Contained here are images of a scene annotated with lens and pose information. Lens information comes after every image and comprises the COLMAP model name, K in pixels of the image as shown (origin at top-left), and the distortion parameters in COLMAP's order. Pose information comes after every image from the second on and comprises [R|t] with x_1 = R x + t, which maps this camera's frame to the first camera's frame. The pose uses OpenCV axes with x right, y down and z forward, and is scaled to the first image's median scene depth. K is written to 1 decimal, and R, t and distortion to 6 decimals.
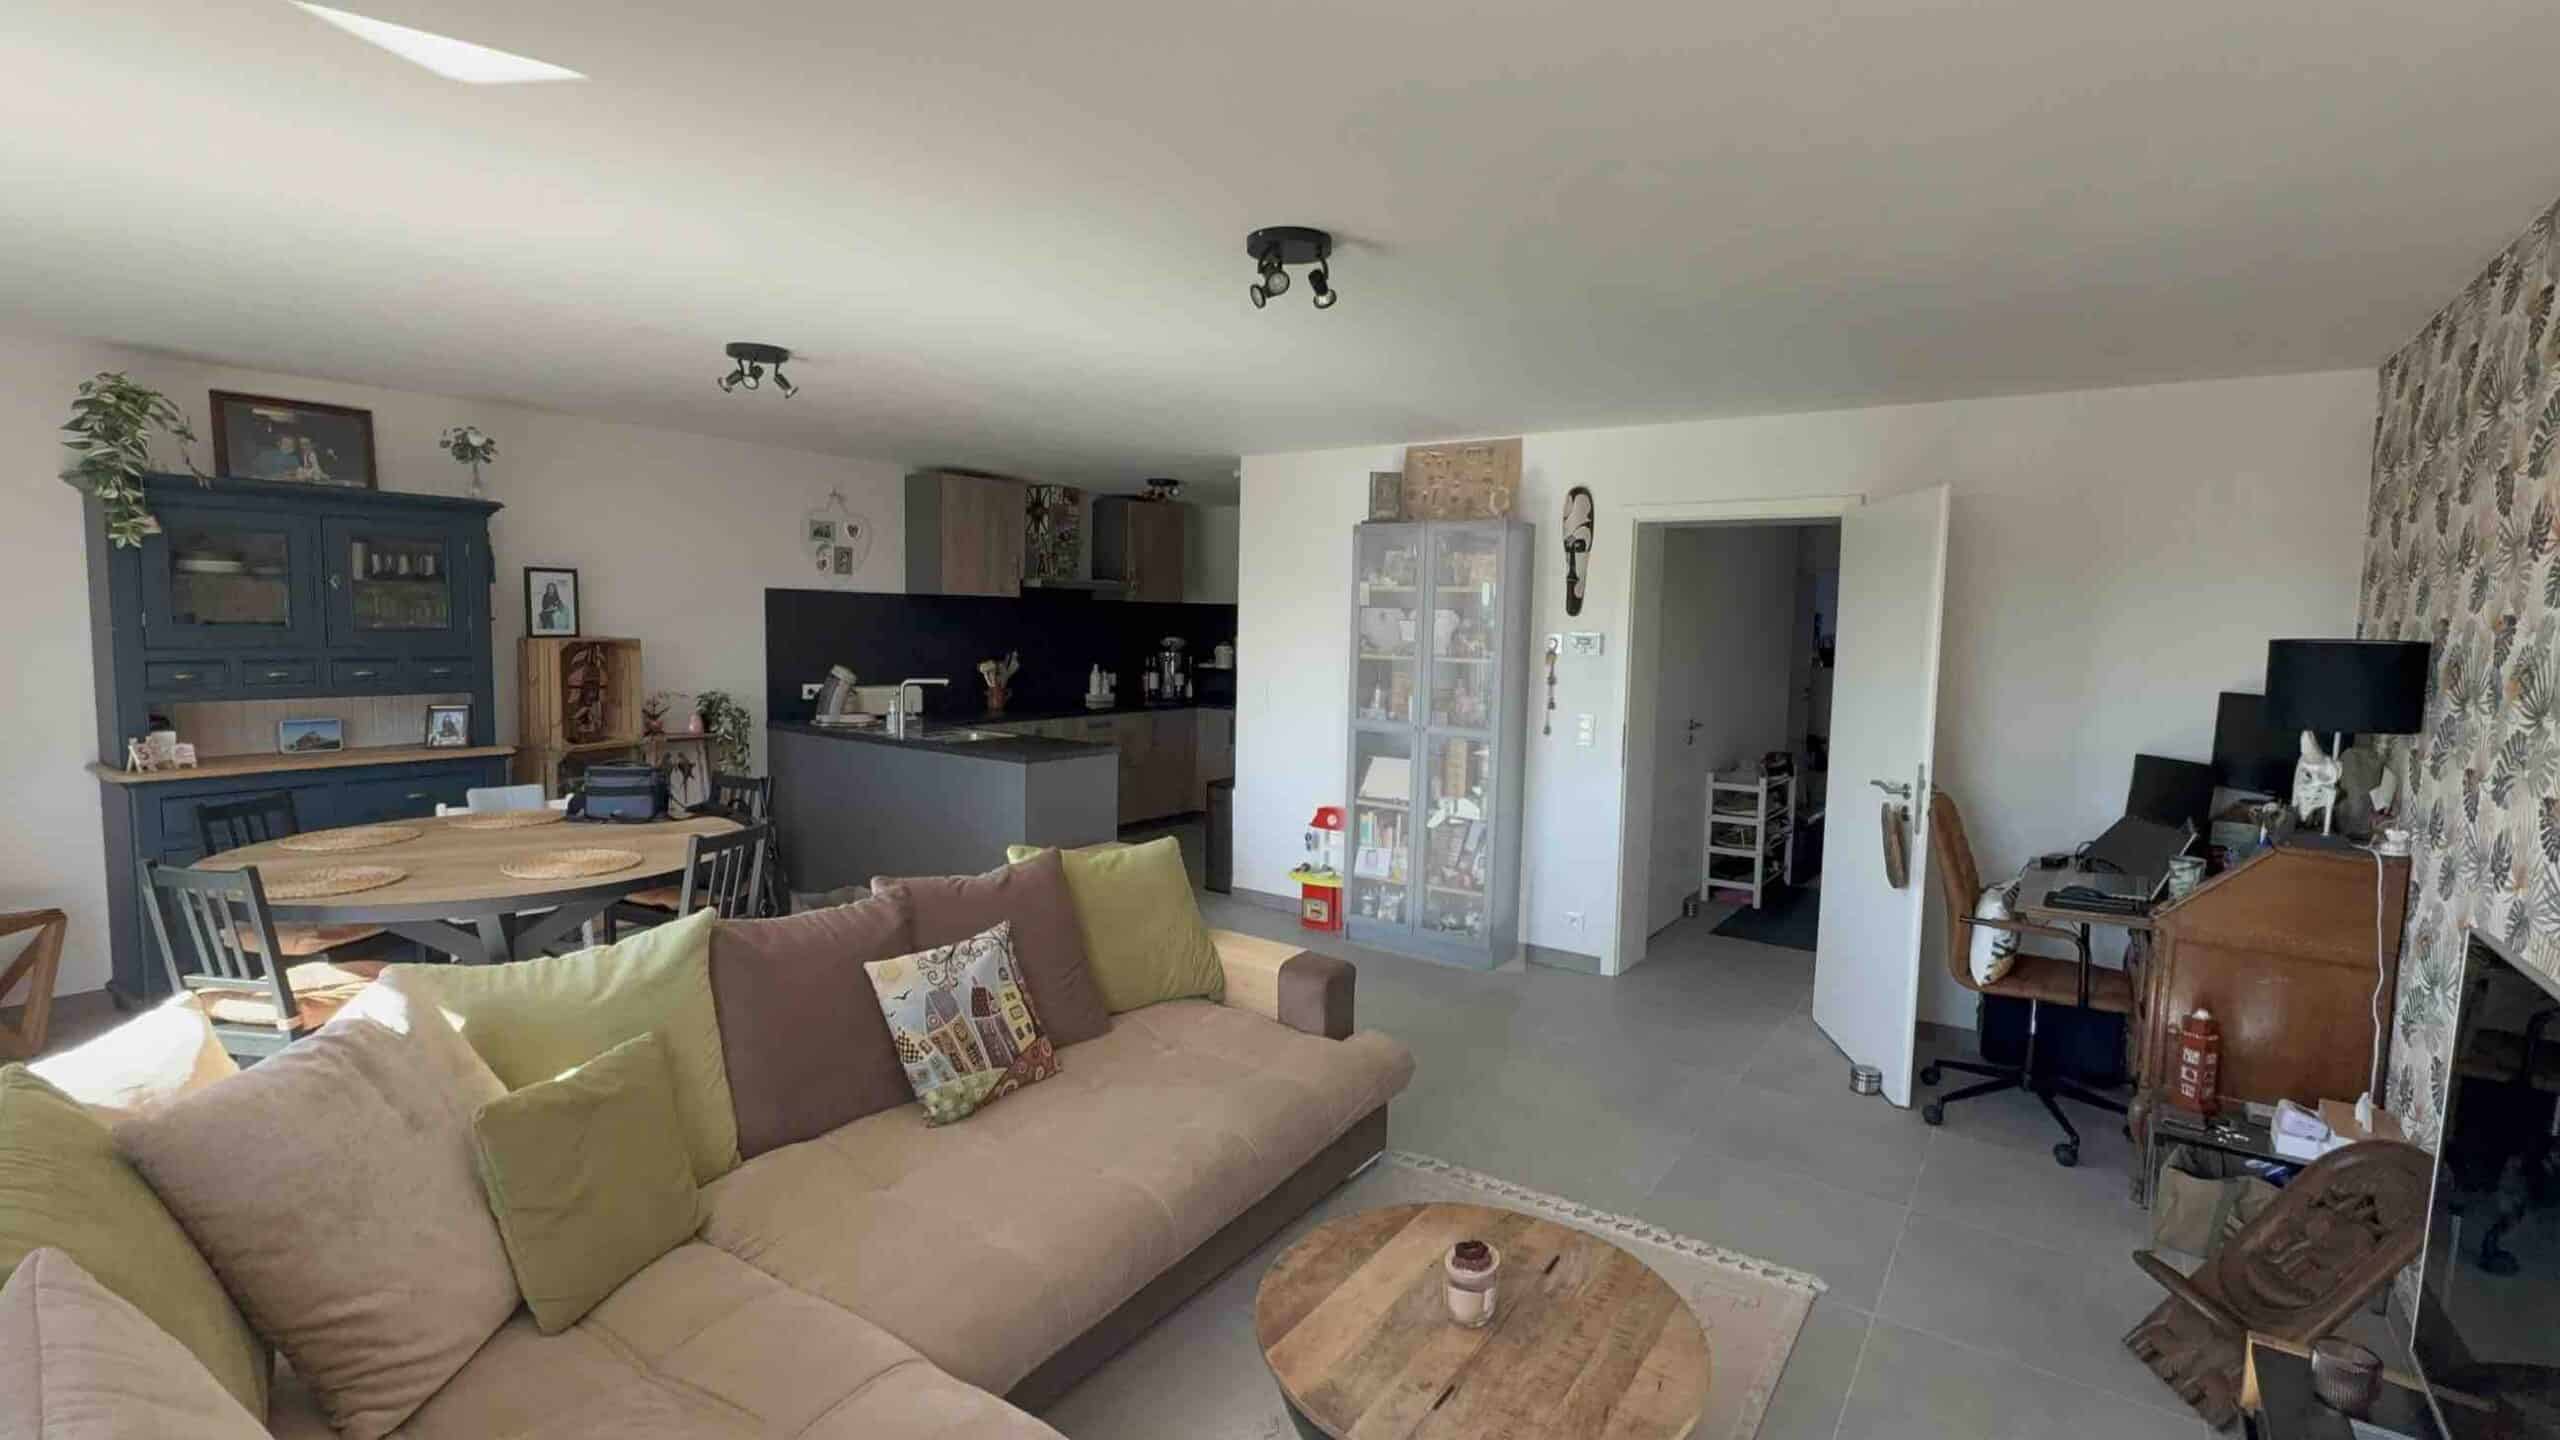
lens RADIAL K [[1148.9, 0, 1280.0], [0, 1148.9, 718.9], [0, 0, 1]] dist [0.003283, -0.000152]
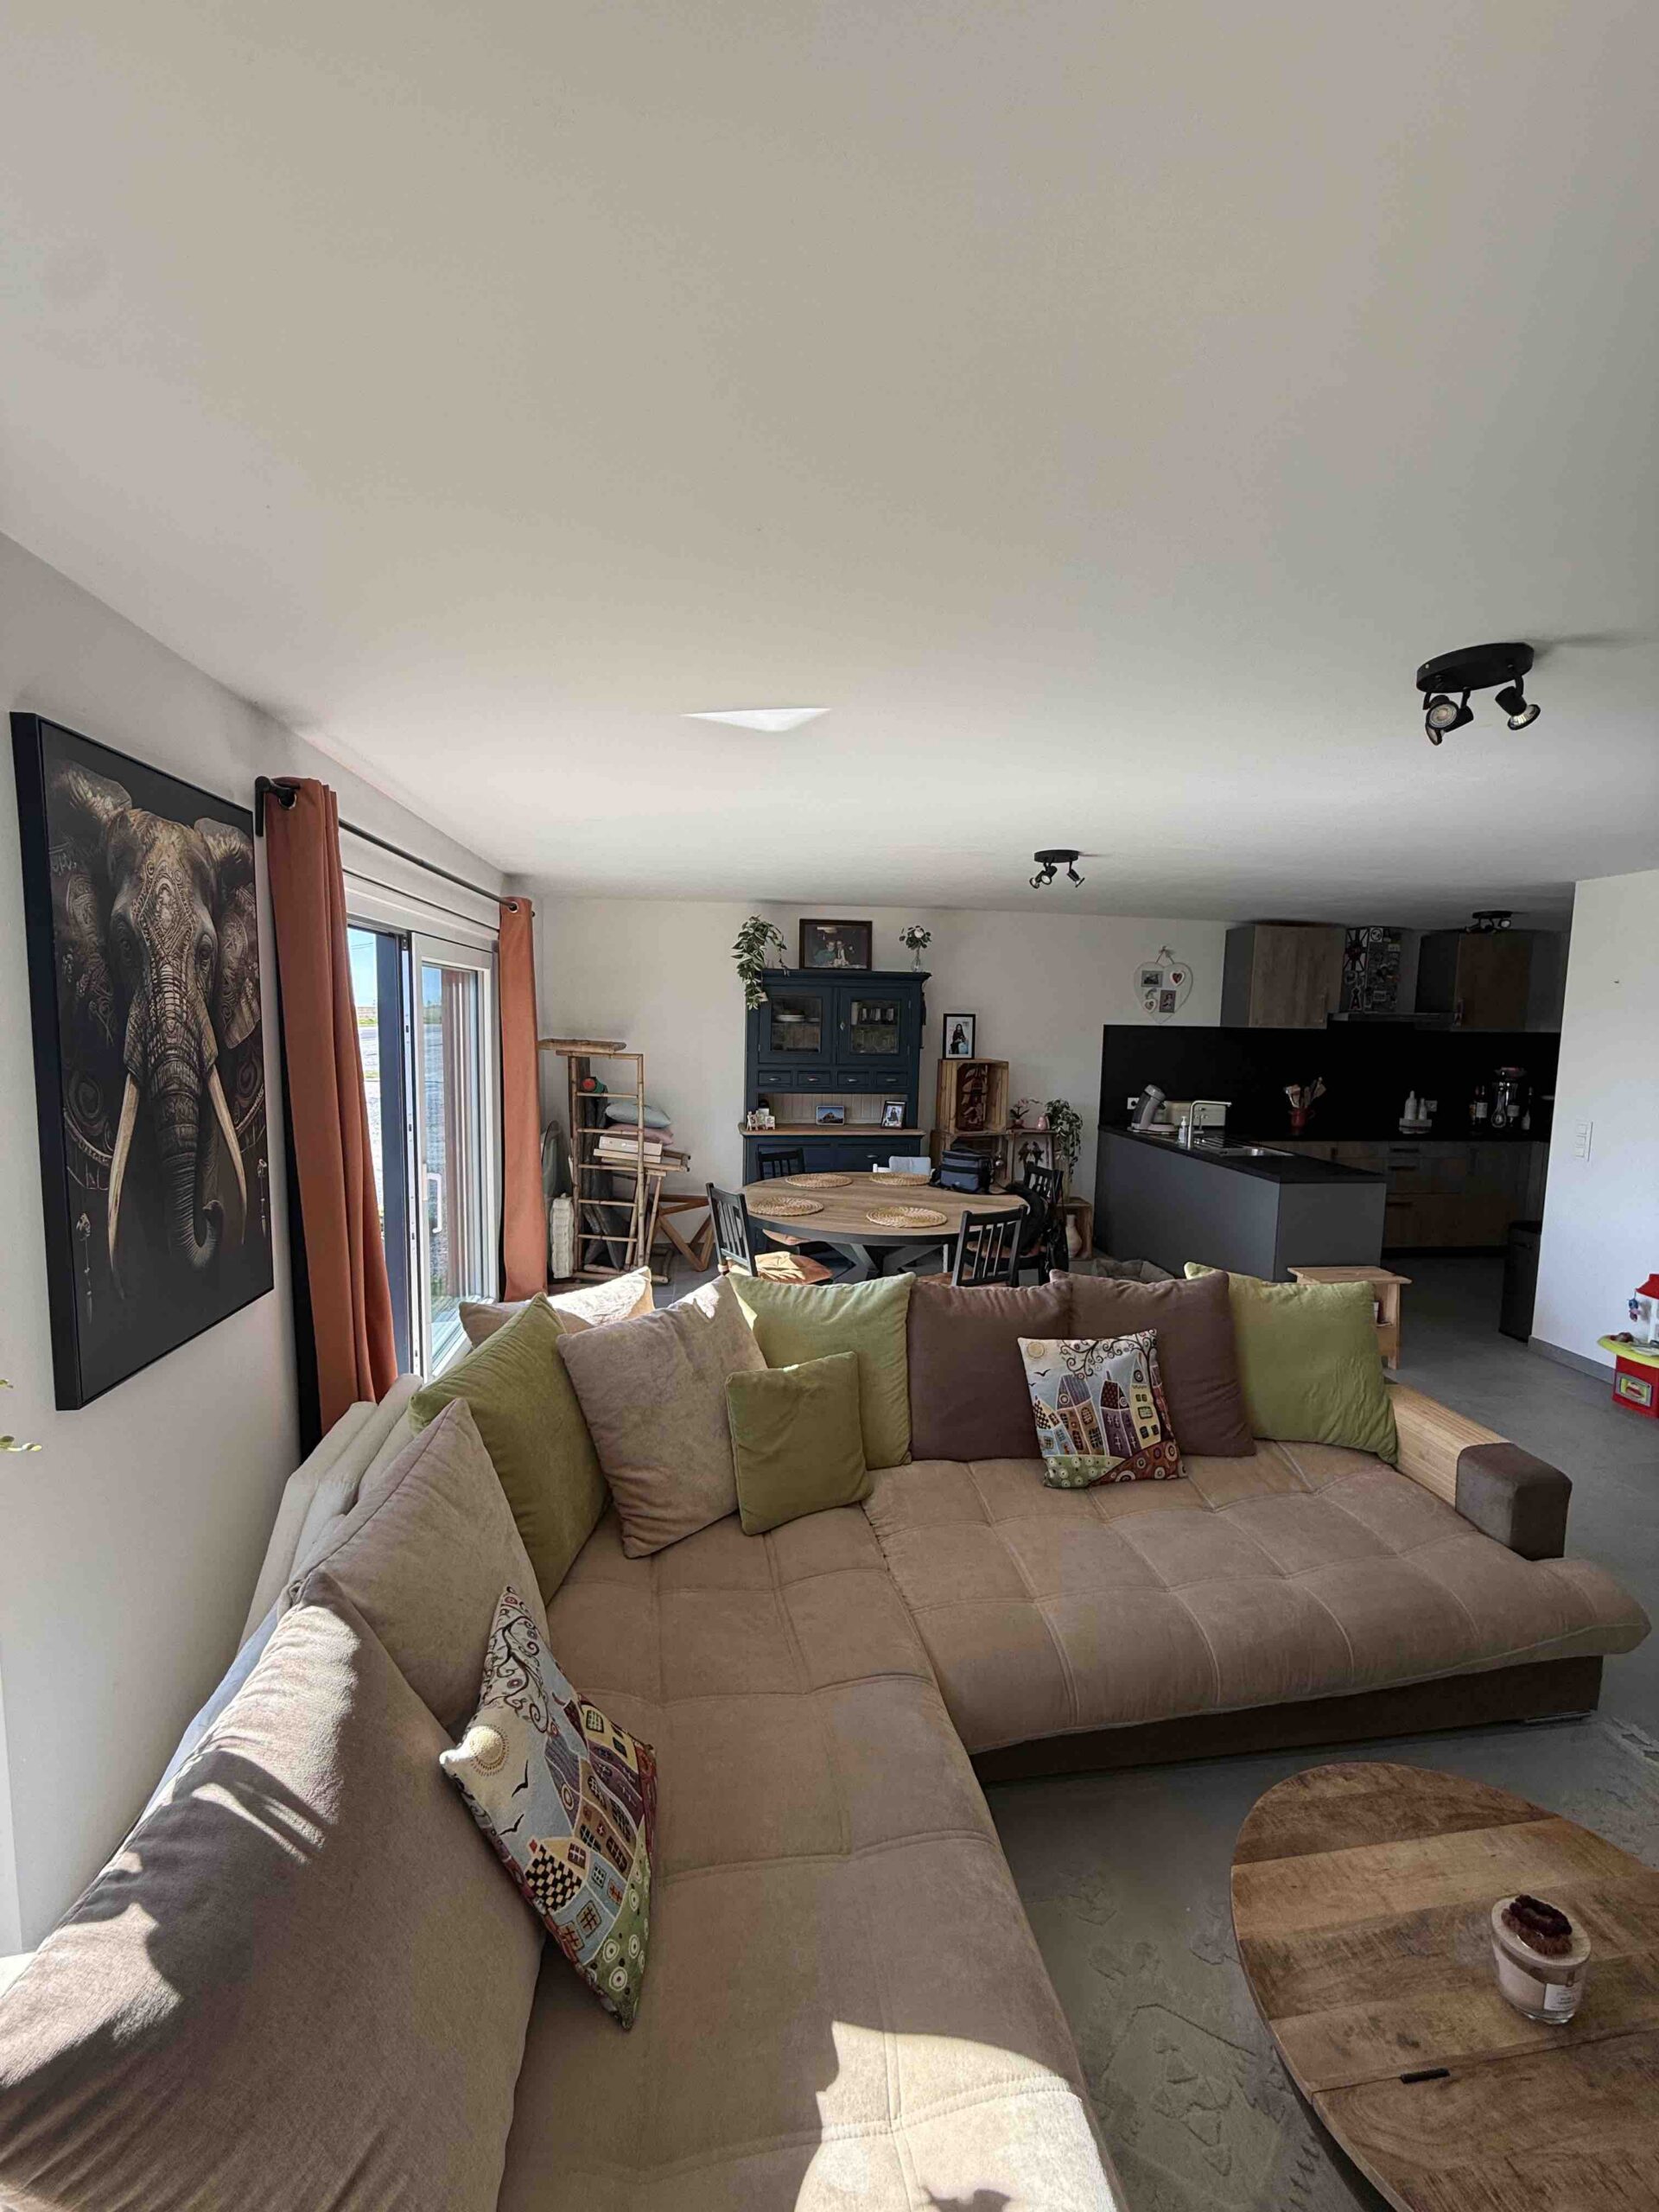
lens RADIAL K [[879.6, 0, 827.1], [0, 879.6, 1099.7], [0, 0, 1]] dist [-0.000025, 0.000745]
pose [[0.684459, 0.058415, -0.726708, 0.105750], [-0.067840, 0.997563, 0.016291, -0.029672], [0.725889, 0.038149, 0.686754, 0.098019]]
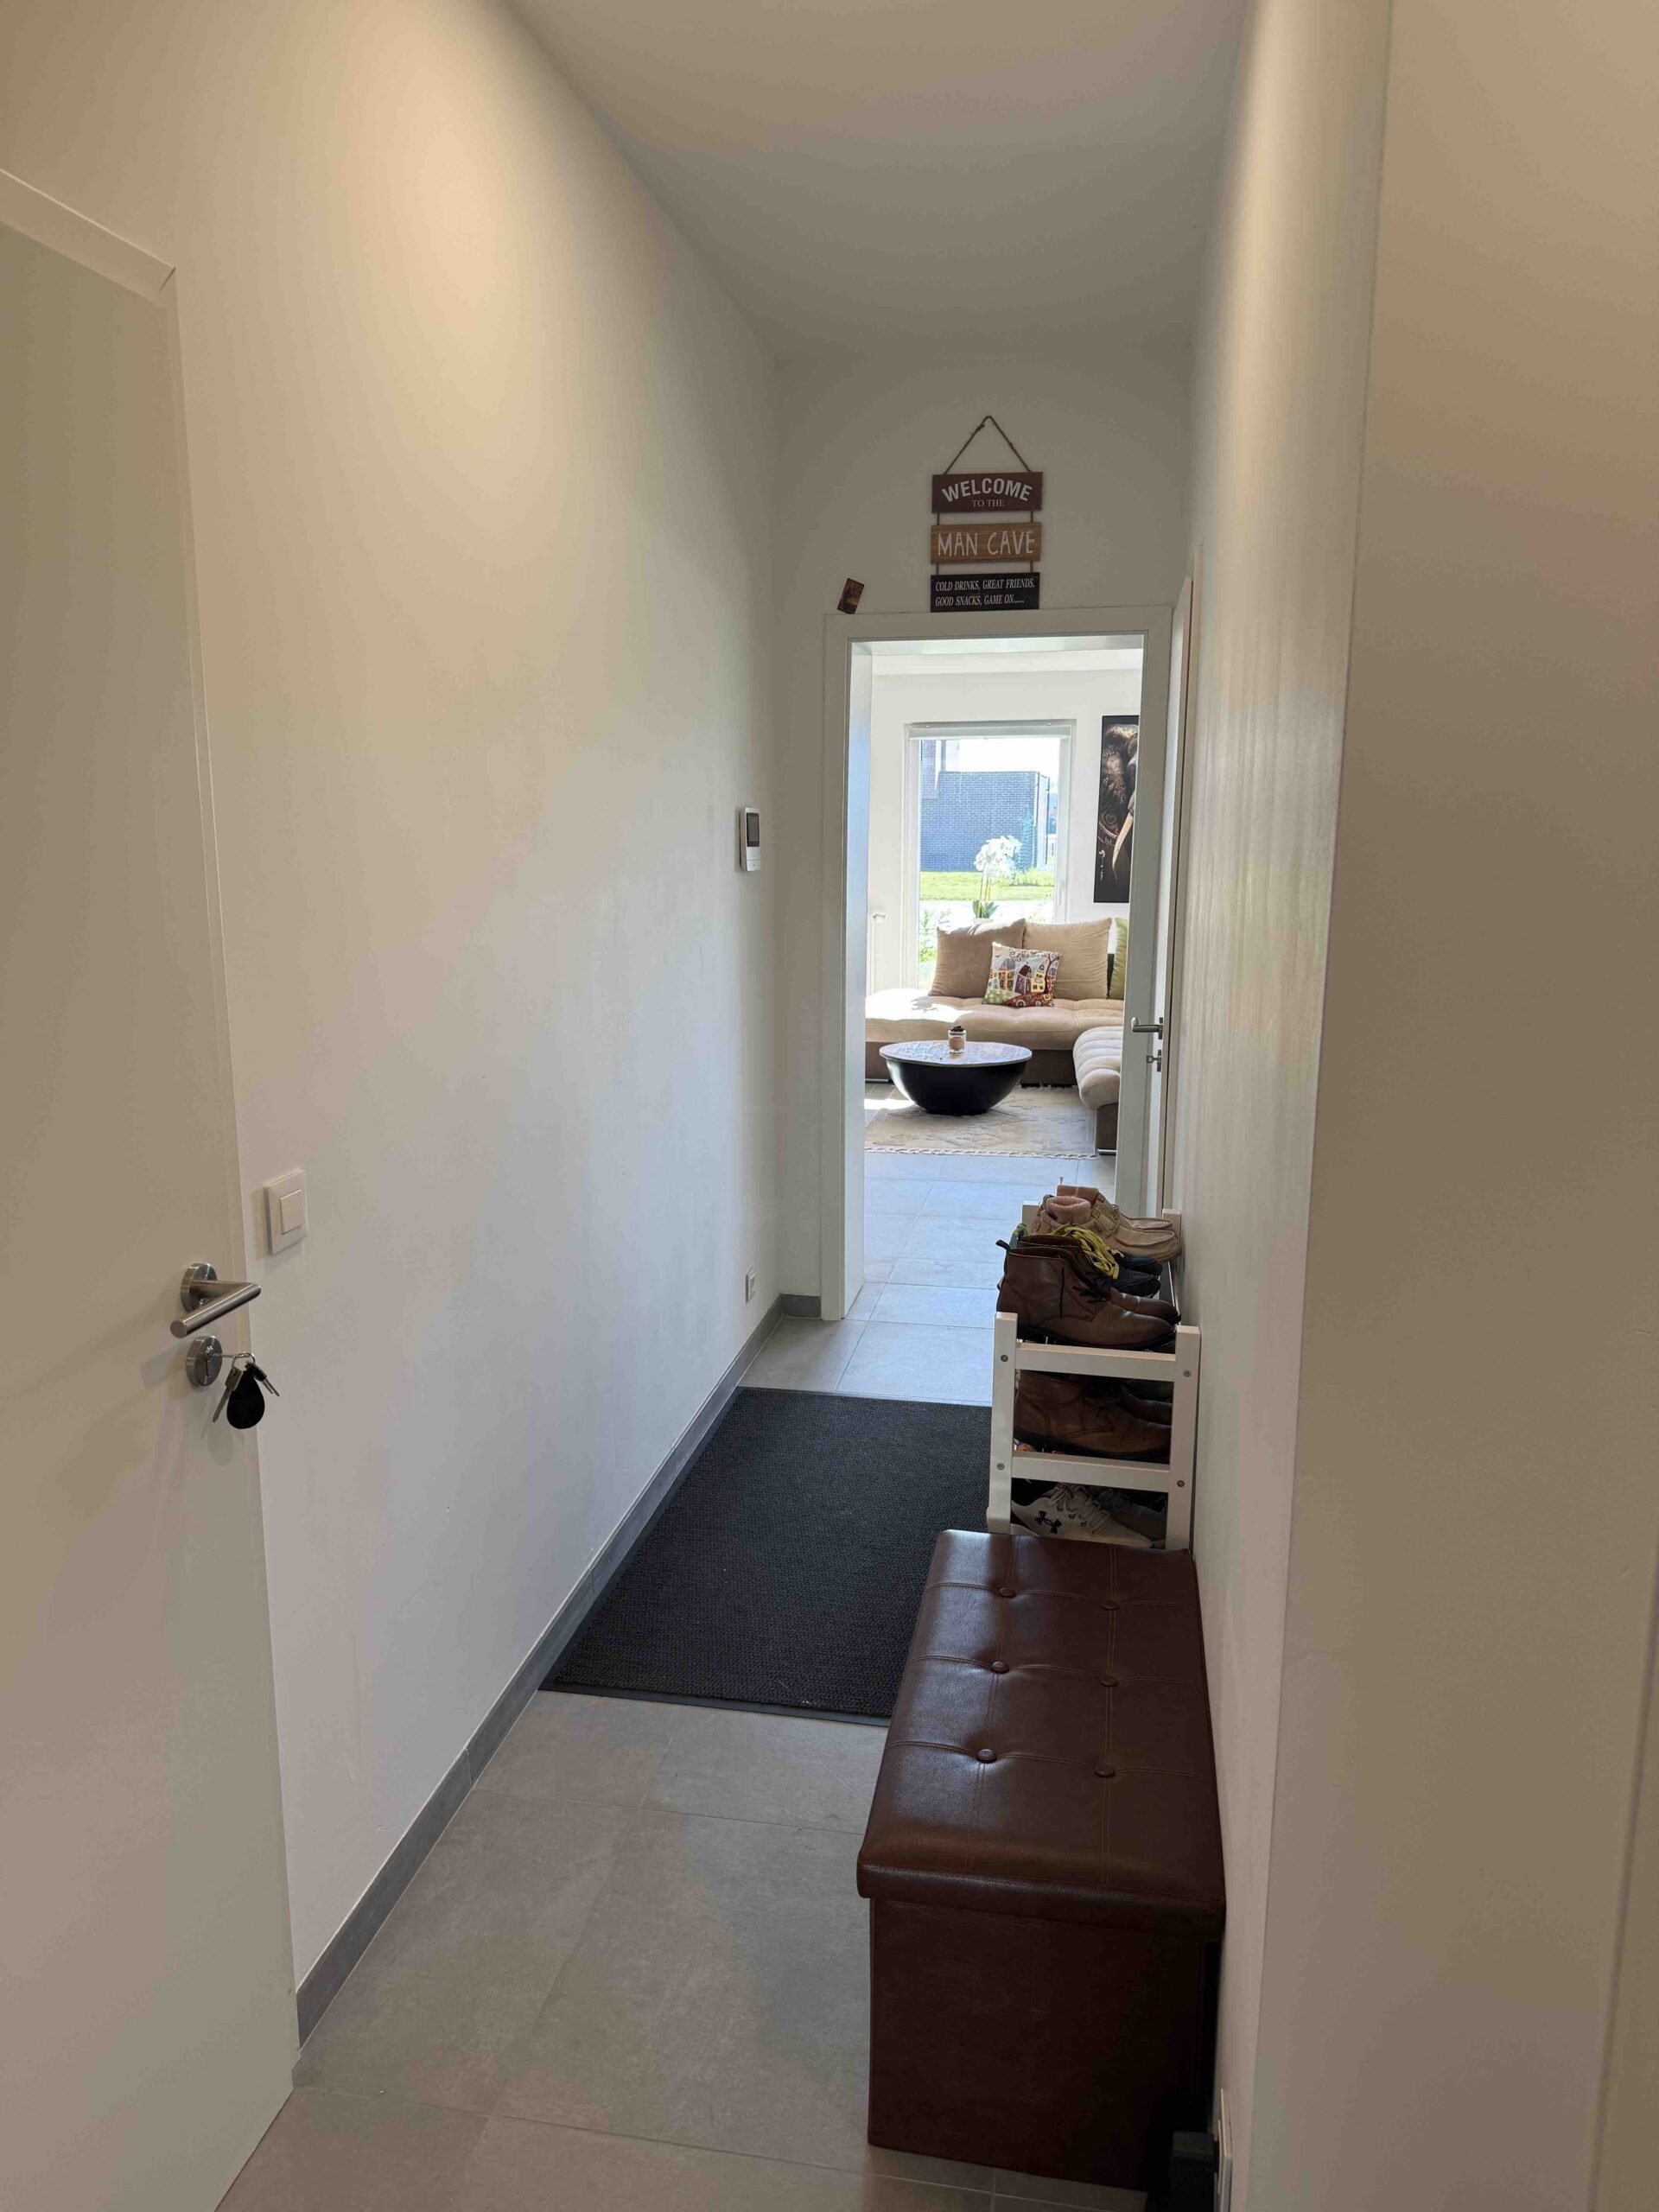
lens RADIAL K [[1545.7, 0, 809.3], [0, 1545.7, 1126.1], [0, 0, 1]] dist [0.085109, -0.103560]
pose [[-0.909554, 0.059597, -0.411290, 0.945592], [-0.056455, 0.962771, 0.264357, -0.139706], [0.411733, 0.263666, -0.872328, 1.921676]]
